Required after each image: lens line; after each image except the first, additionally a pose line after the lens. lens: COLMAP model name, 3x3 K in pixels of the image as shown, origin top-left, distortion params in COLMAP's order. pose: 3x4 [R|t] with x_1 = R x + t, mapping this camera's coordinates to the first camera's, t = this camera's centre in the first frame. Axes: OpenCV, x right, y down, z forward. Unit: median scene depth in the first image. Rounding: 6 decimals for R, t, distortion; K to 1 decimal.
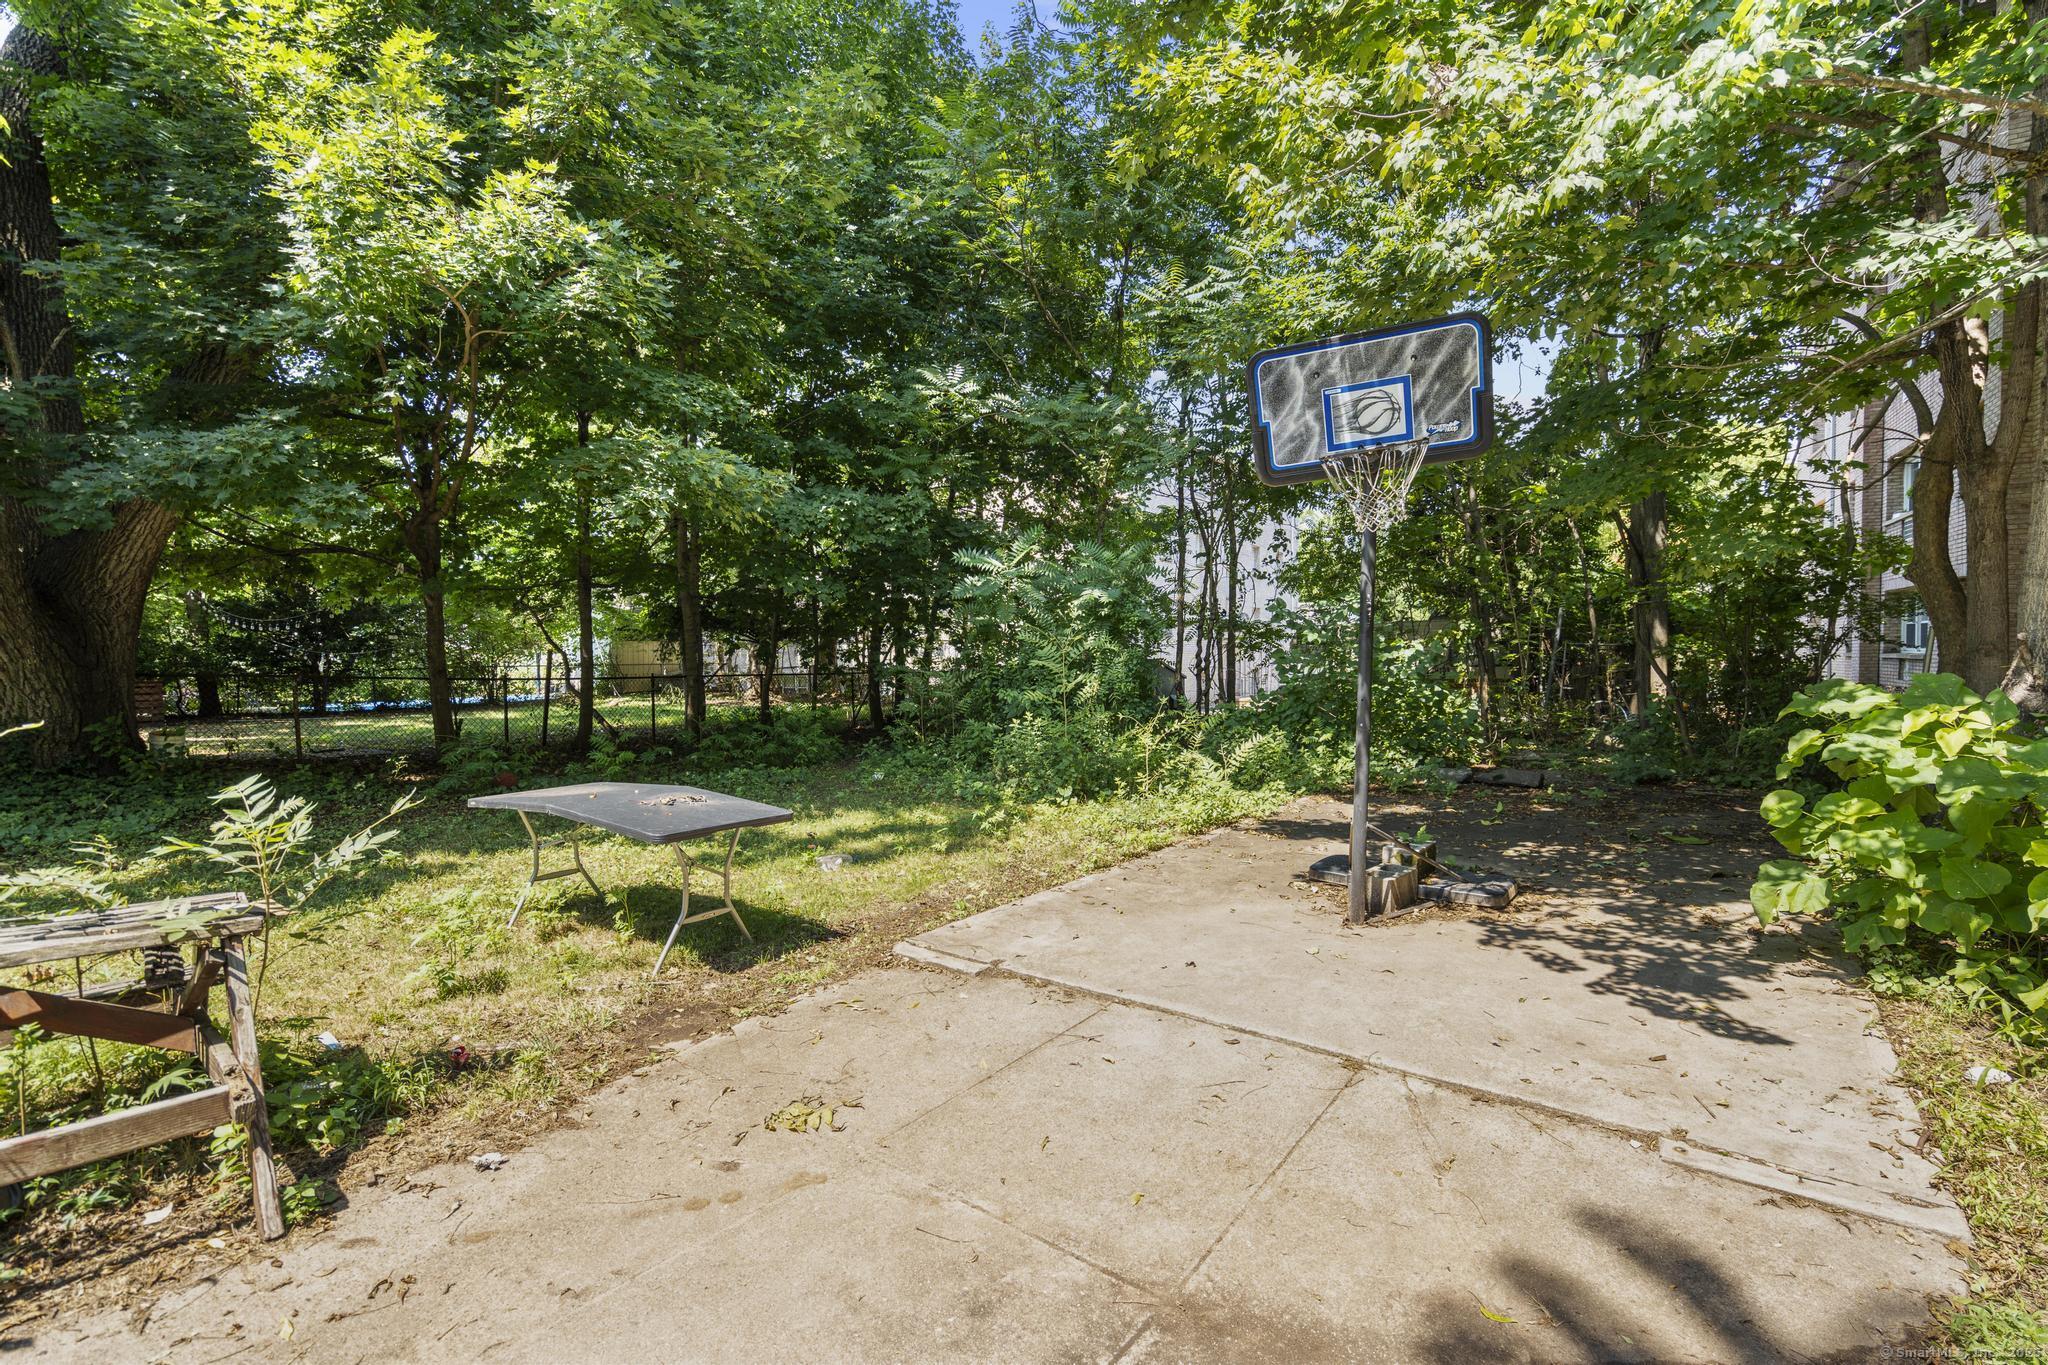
lens RADIAL K [[944.3, 0, 1024.0], [0, 944.3, 682.5], [0, 0, 1]] dist [-0.002033, 0.000545]
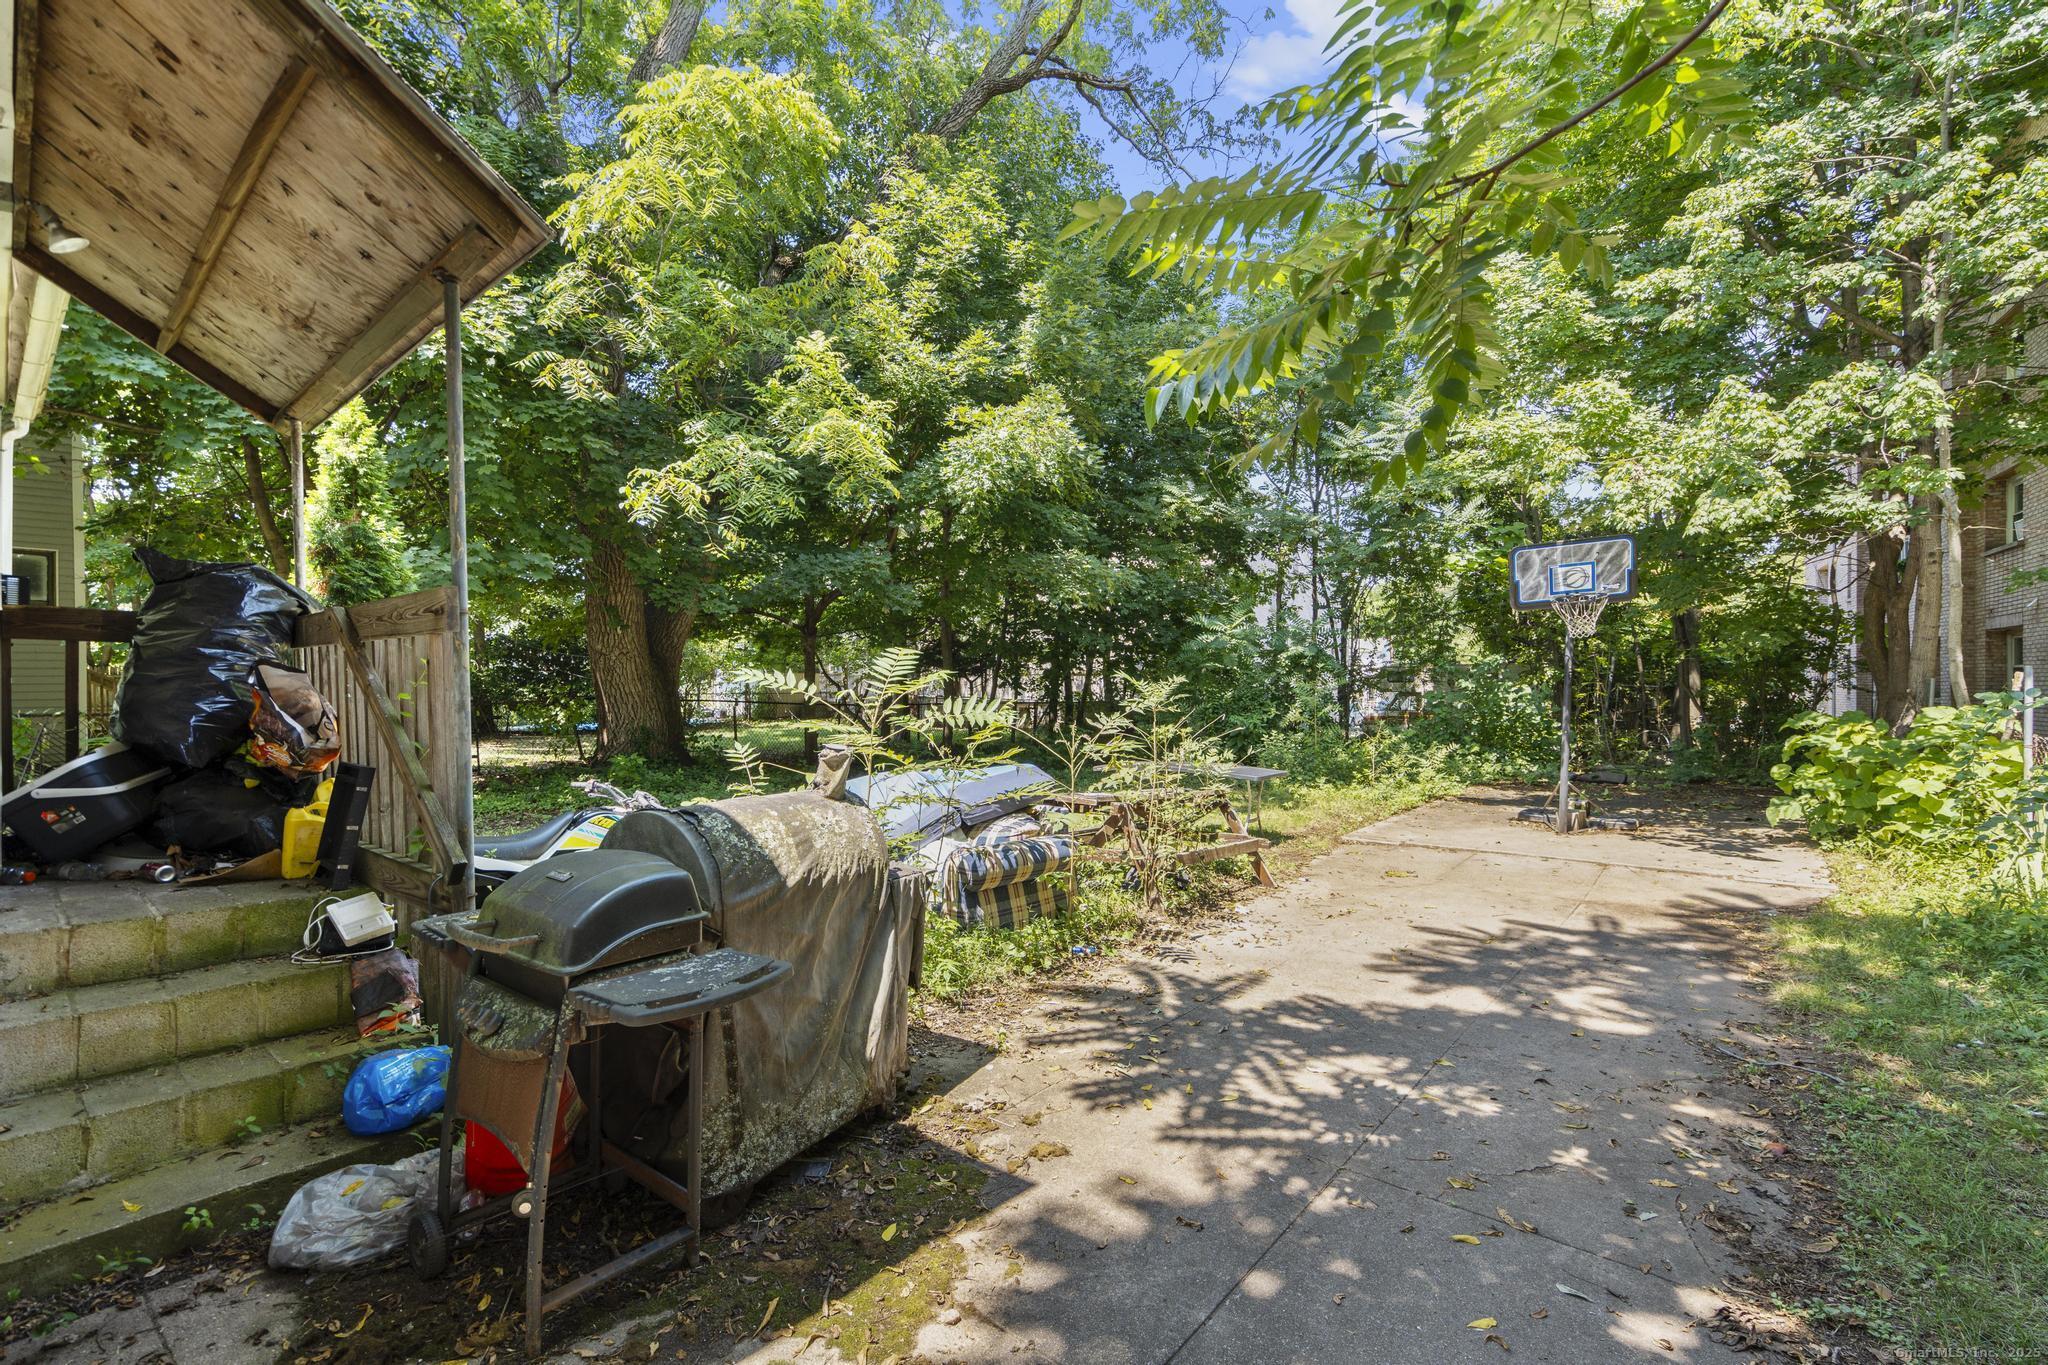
lens RADIAL K [[956.5, 0, 989.8], [0, 956.5, 685.9], [0, 0, 1]] dist [-0.010134, 0.000413]
pose [[0.999440, 0.009137, -0.032197, -0.839146], [-0.010022, 0.999574, -0.027422, 0.016459], [0.031932, 0.027730, 0.999105, -1.107944]]
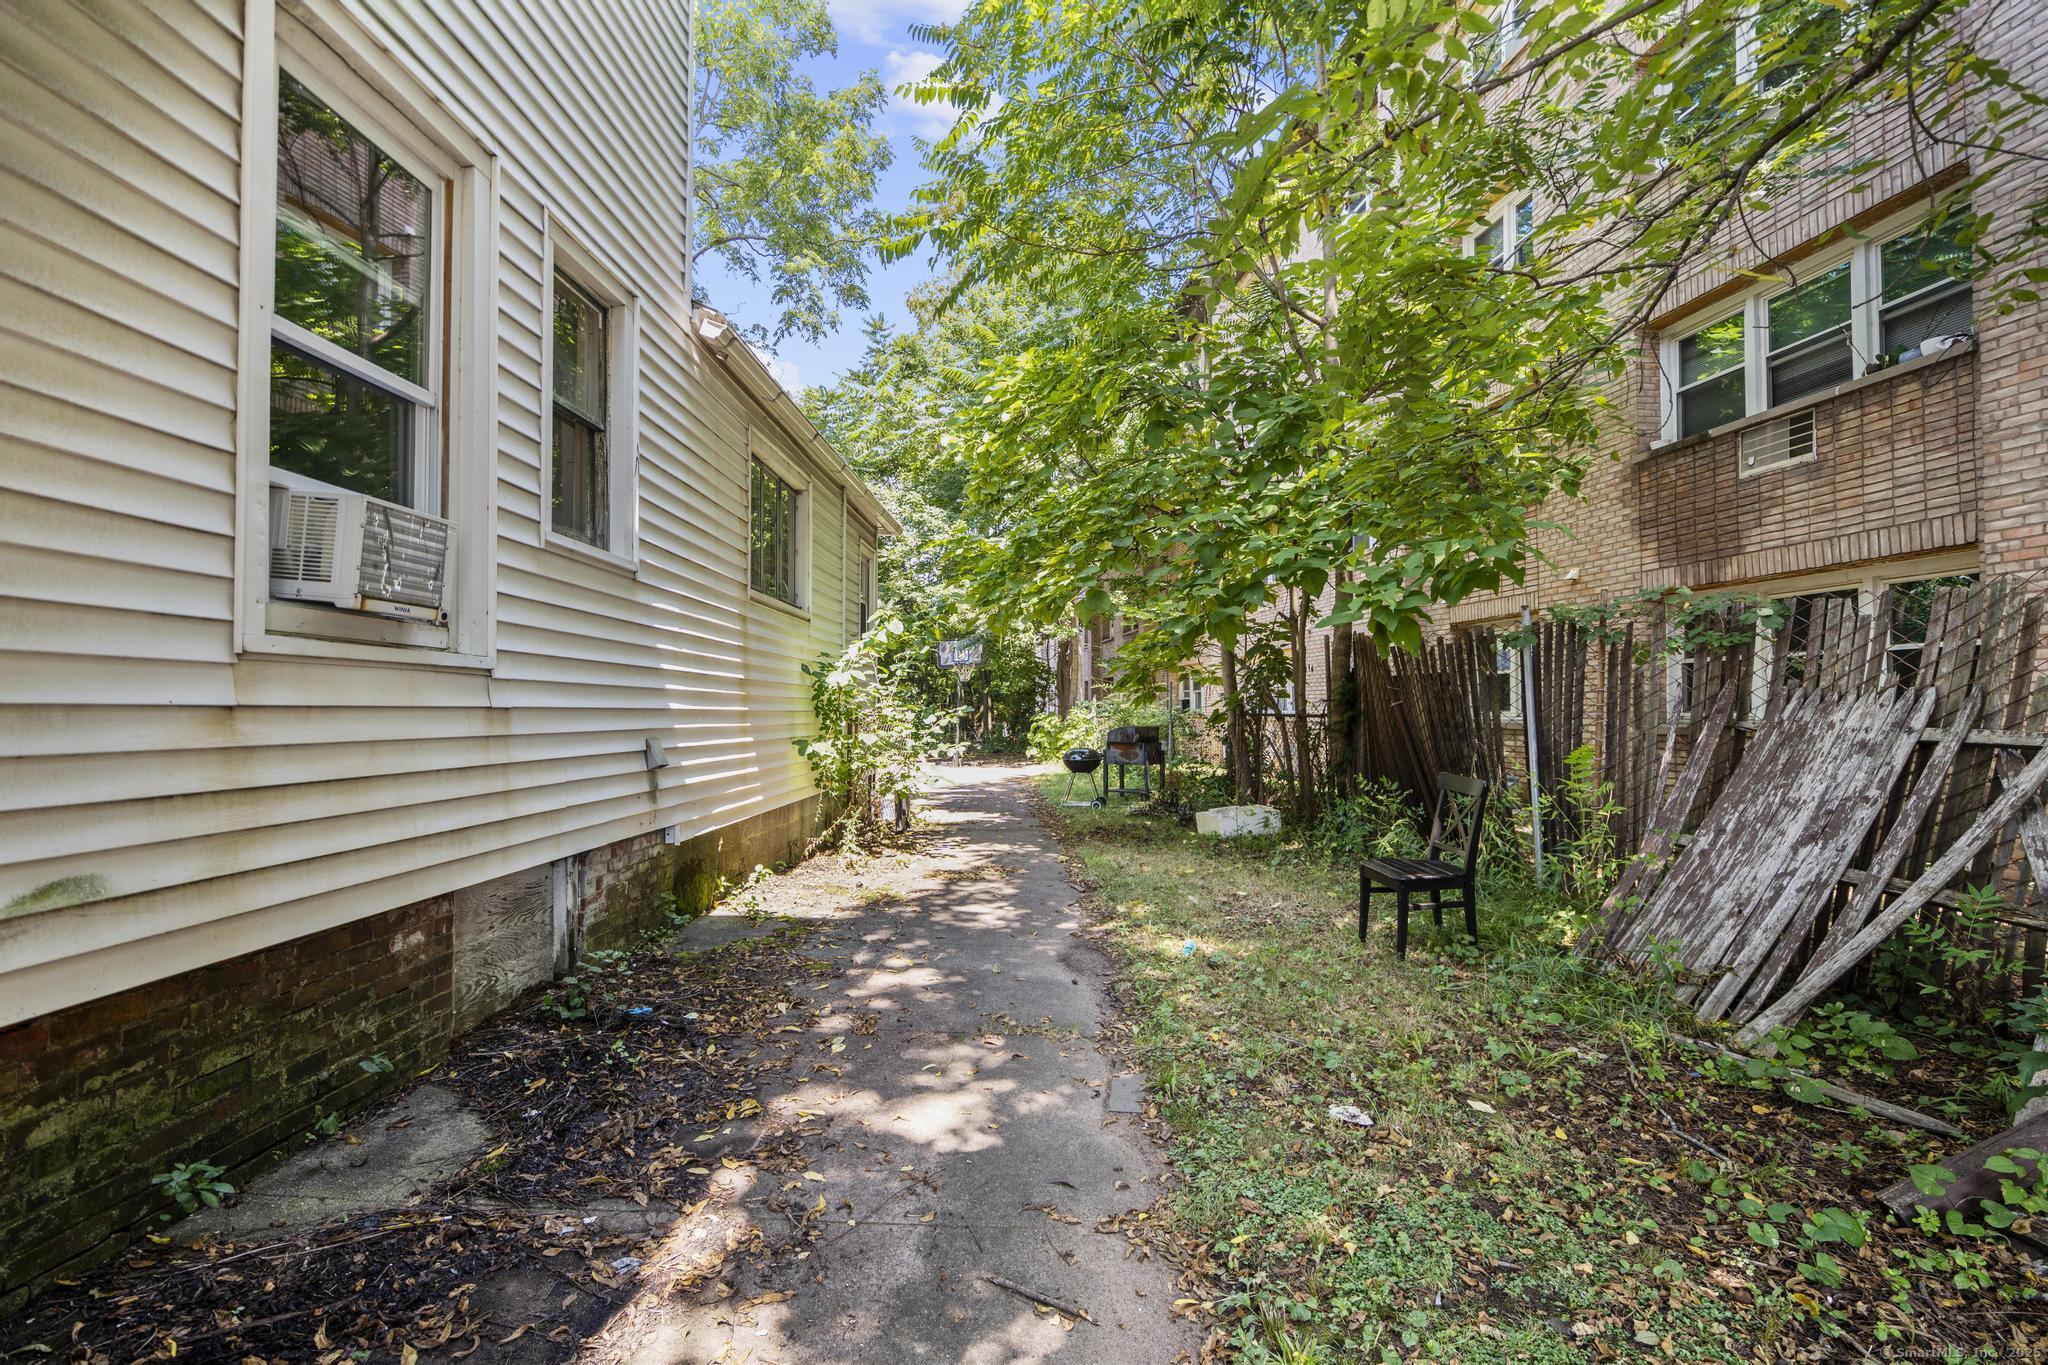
lens RADIAL K [[956.5, 0, 989.8], [0, 956.5, 685.9], [0, 0, 1]] dist [-0.010134, 0.000413]
pose [[0.806833, 0.020615, 0.590420, -2.400613], [0.014413, 0.998407, -0.054558, 0.126357], [-0.590604, 0.052529, 0.805250, -3.002827]]
